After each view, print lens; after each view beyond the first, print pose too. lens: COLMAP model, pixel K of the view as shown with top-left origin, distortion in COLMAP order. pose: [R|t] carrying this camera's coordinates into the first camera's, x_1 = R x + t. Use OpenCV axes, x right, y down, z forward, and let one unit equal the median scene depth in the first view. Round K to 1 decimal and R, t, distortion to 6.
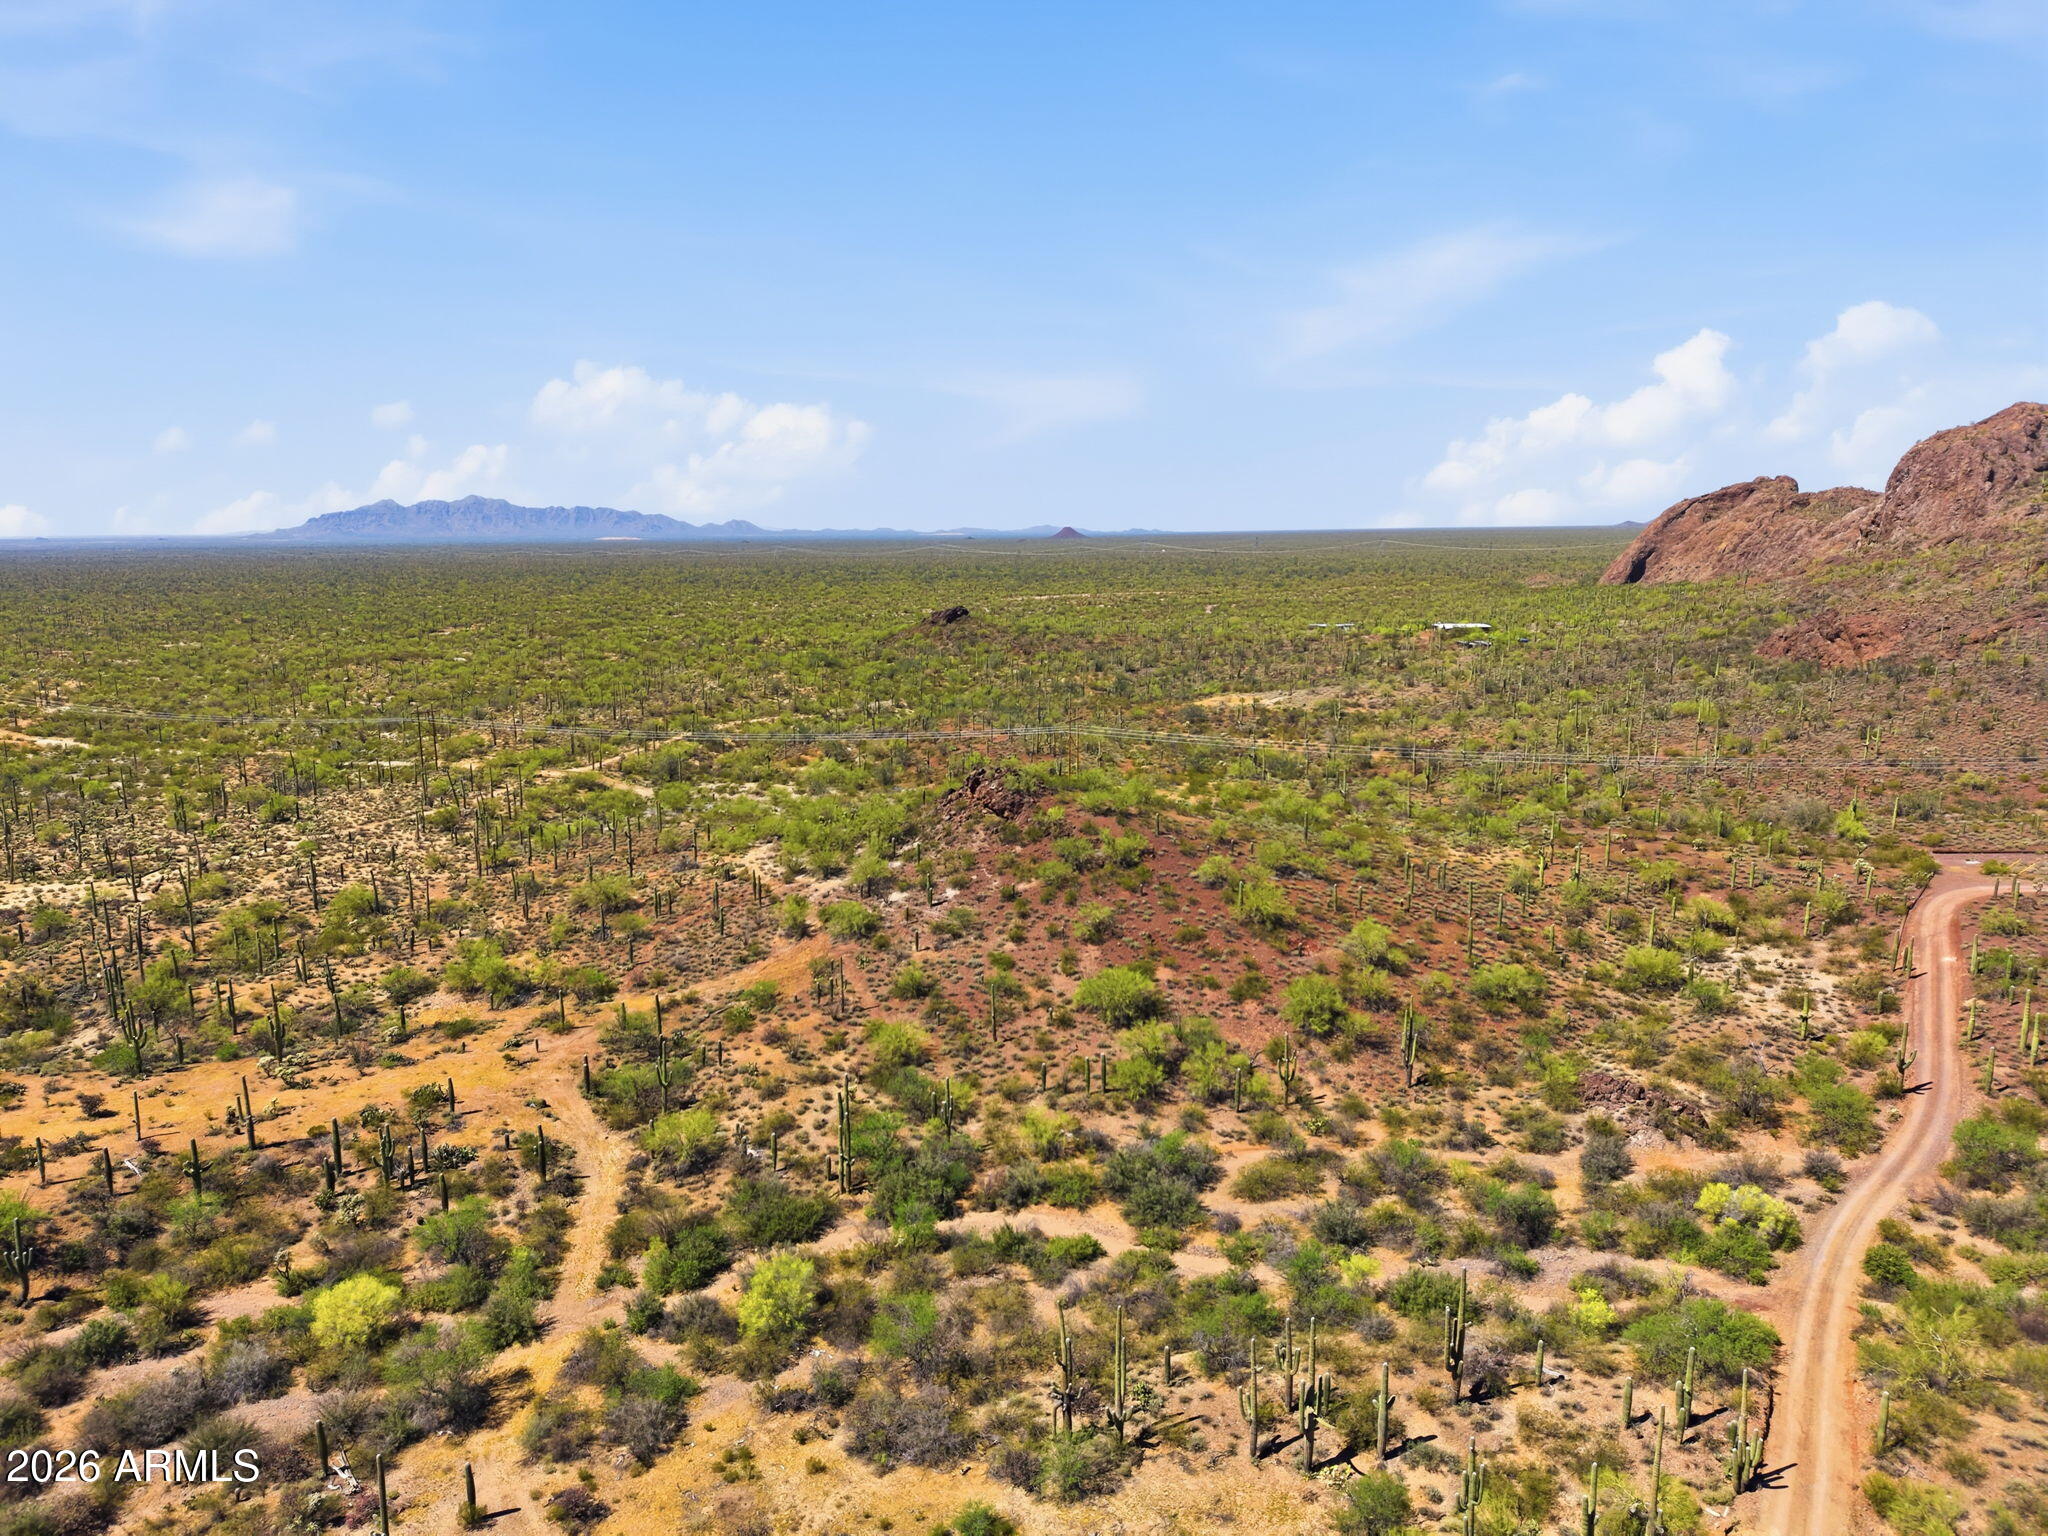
lens RADIAL K [[1360.5, 0, 1015.6], [0, 1360.5, 767.0], [0, 0, 1]] dist [0.036426, -0.034191]
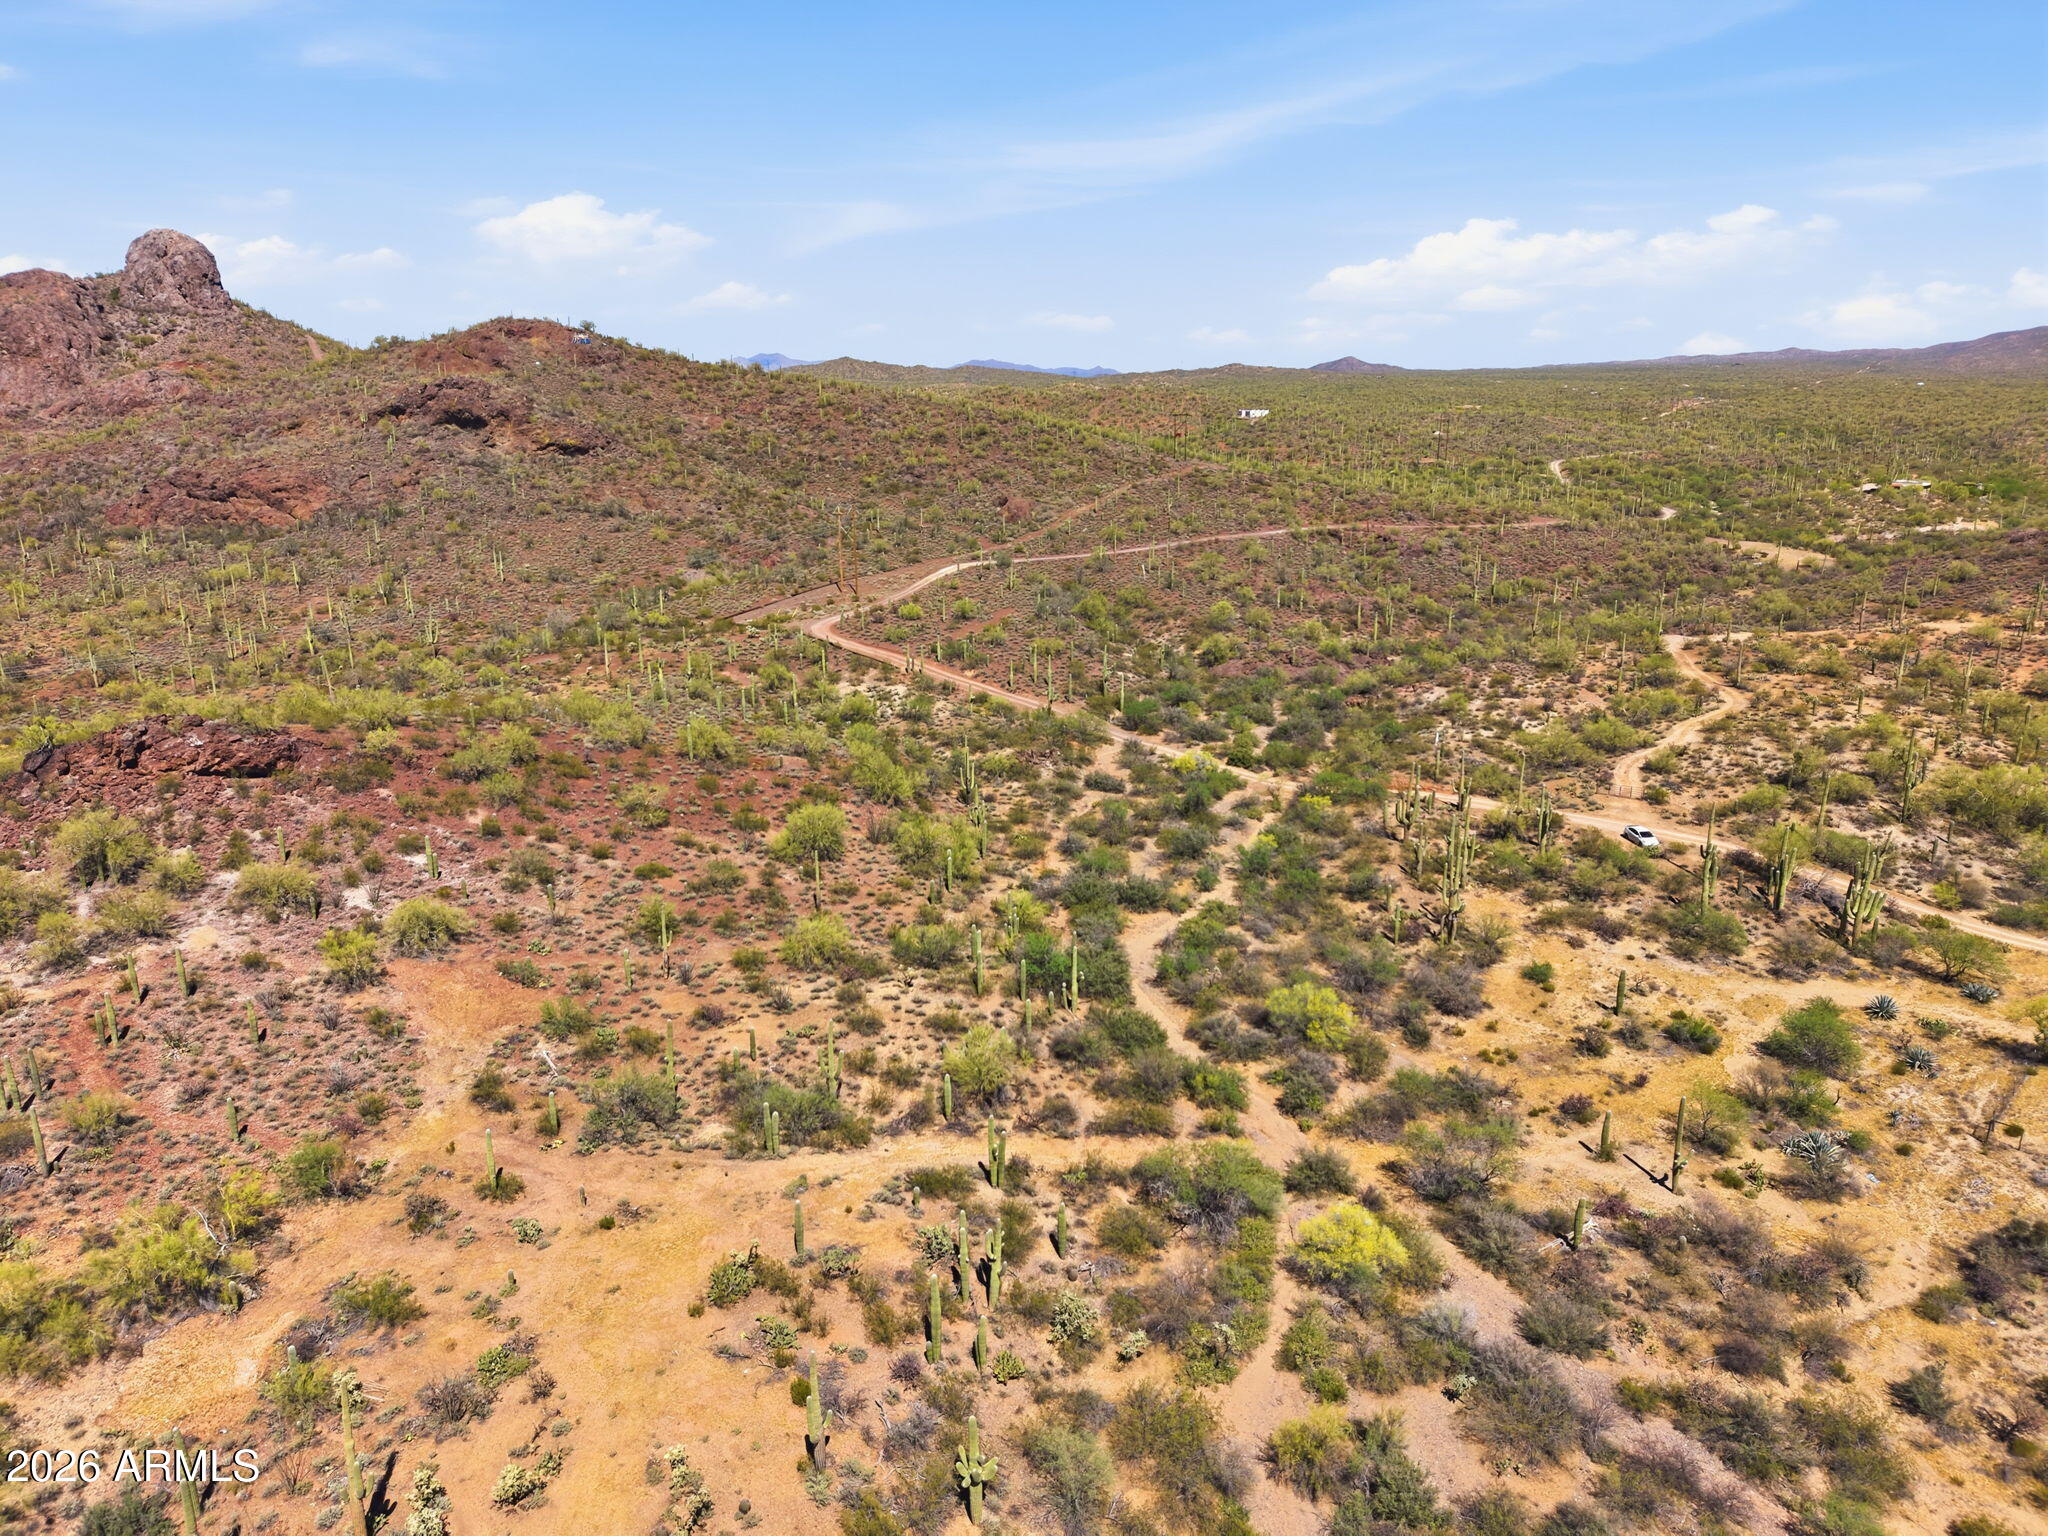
lens RADIAL K [[1360.5, 0, 1031.9], [0, 1360.5, 760.3], [0, 0, 1]] dist [0.036426, -0.034191]
pose [[0.146306, -0.253358, 0.956245, -0.455503], [0.180695, 0.957228, 0.225972, -0.042074], [-0.972596, 0.139728, 0.185829, 0.363690]]
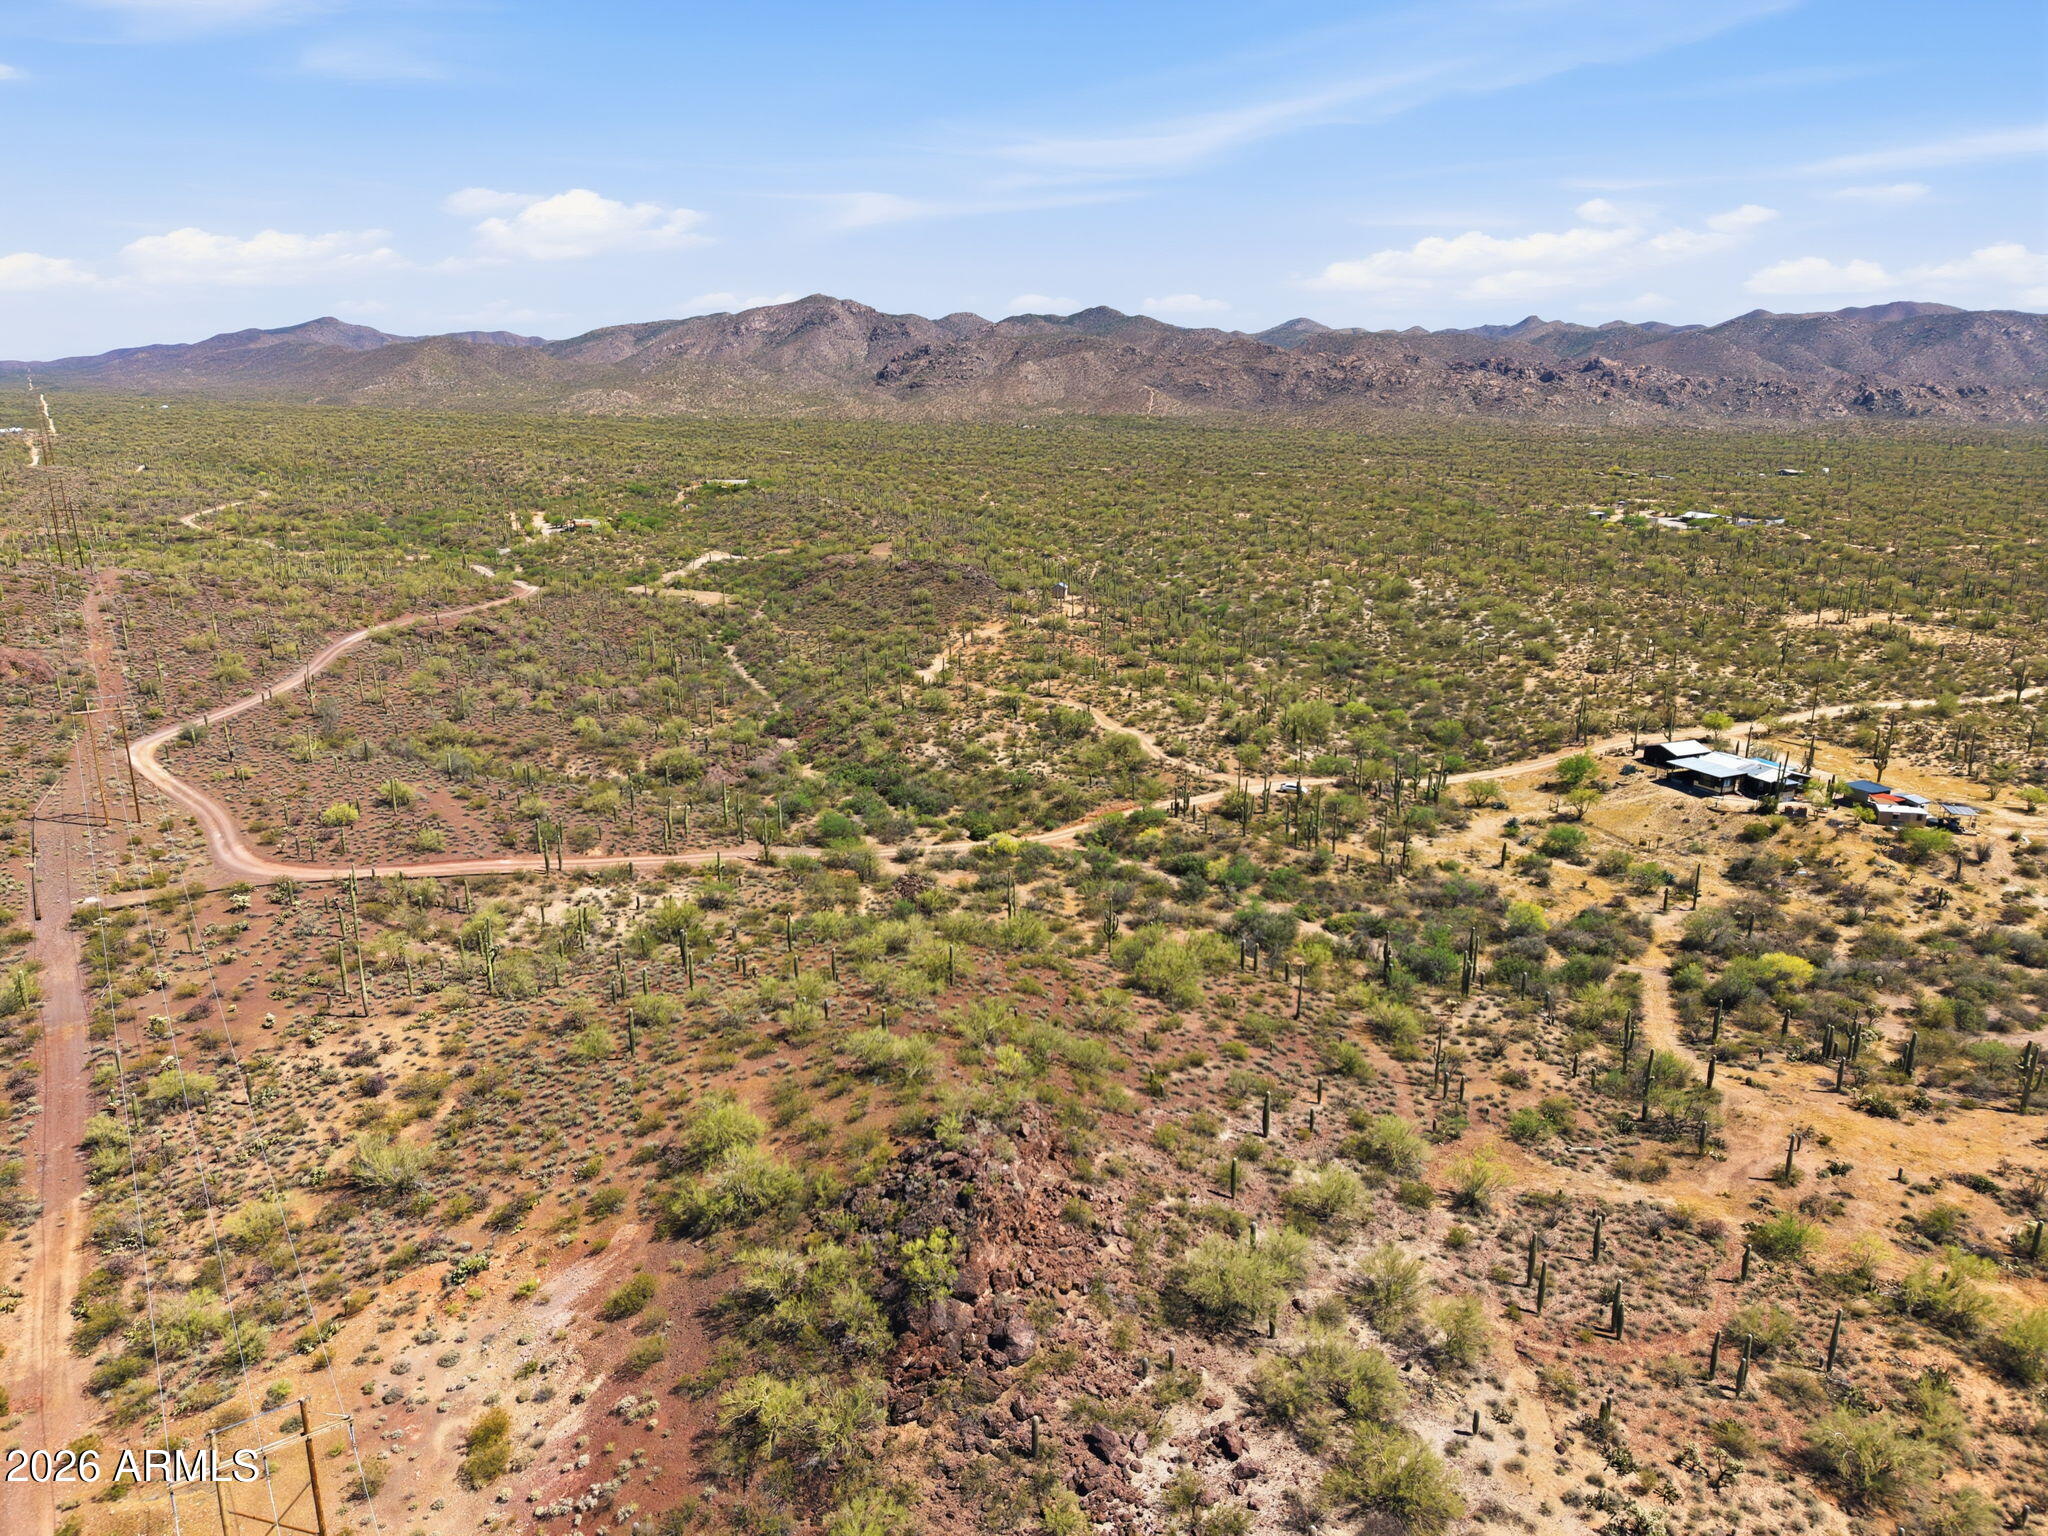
lens RADIAL K [[1360.5, 0, 1020.3], [0, 1360.5, 764.1], [0, 0, 1]] dist [0.036426, -0.034191]
pose [[-0.857368, -0.128561, 0.498389, -0.177616], [0.096523, 0.910965, 0.401032, -0.225660], [-0.505572, 0.391938, -0.768623, 0.990119]]
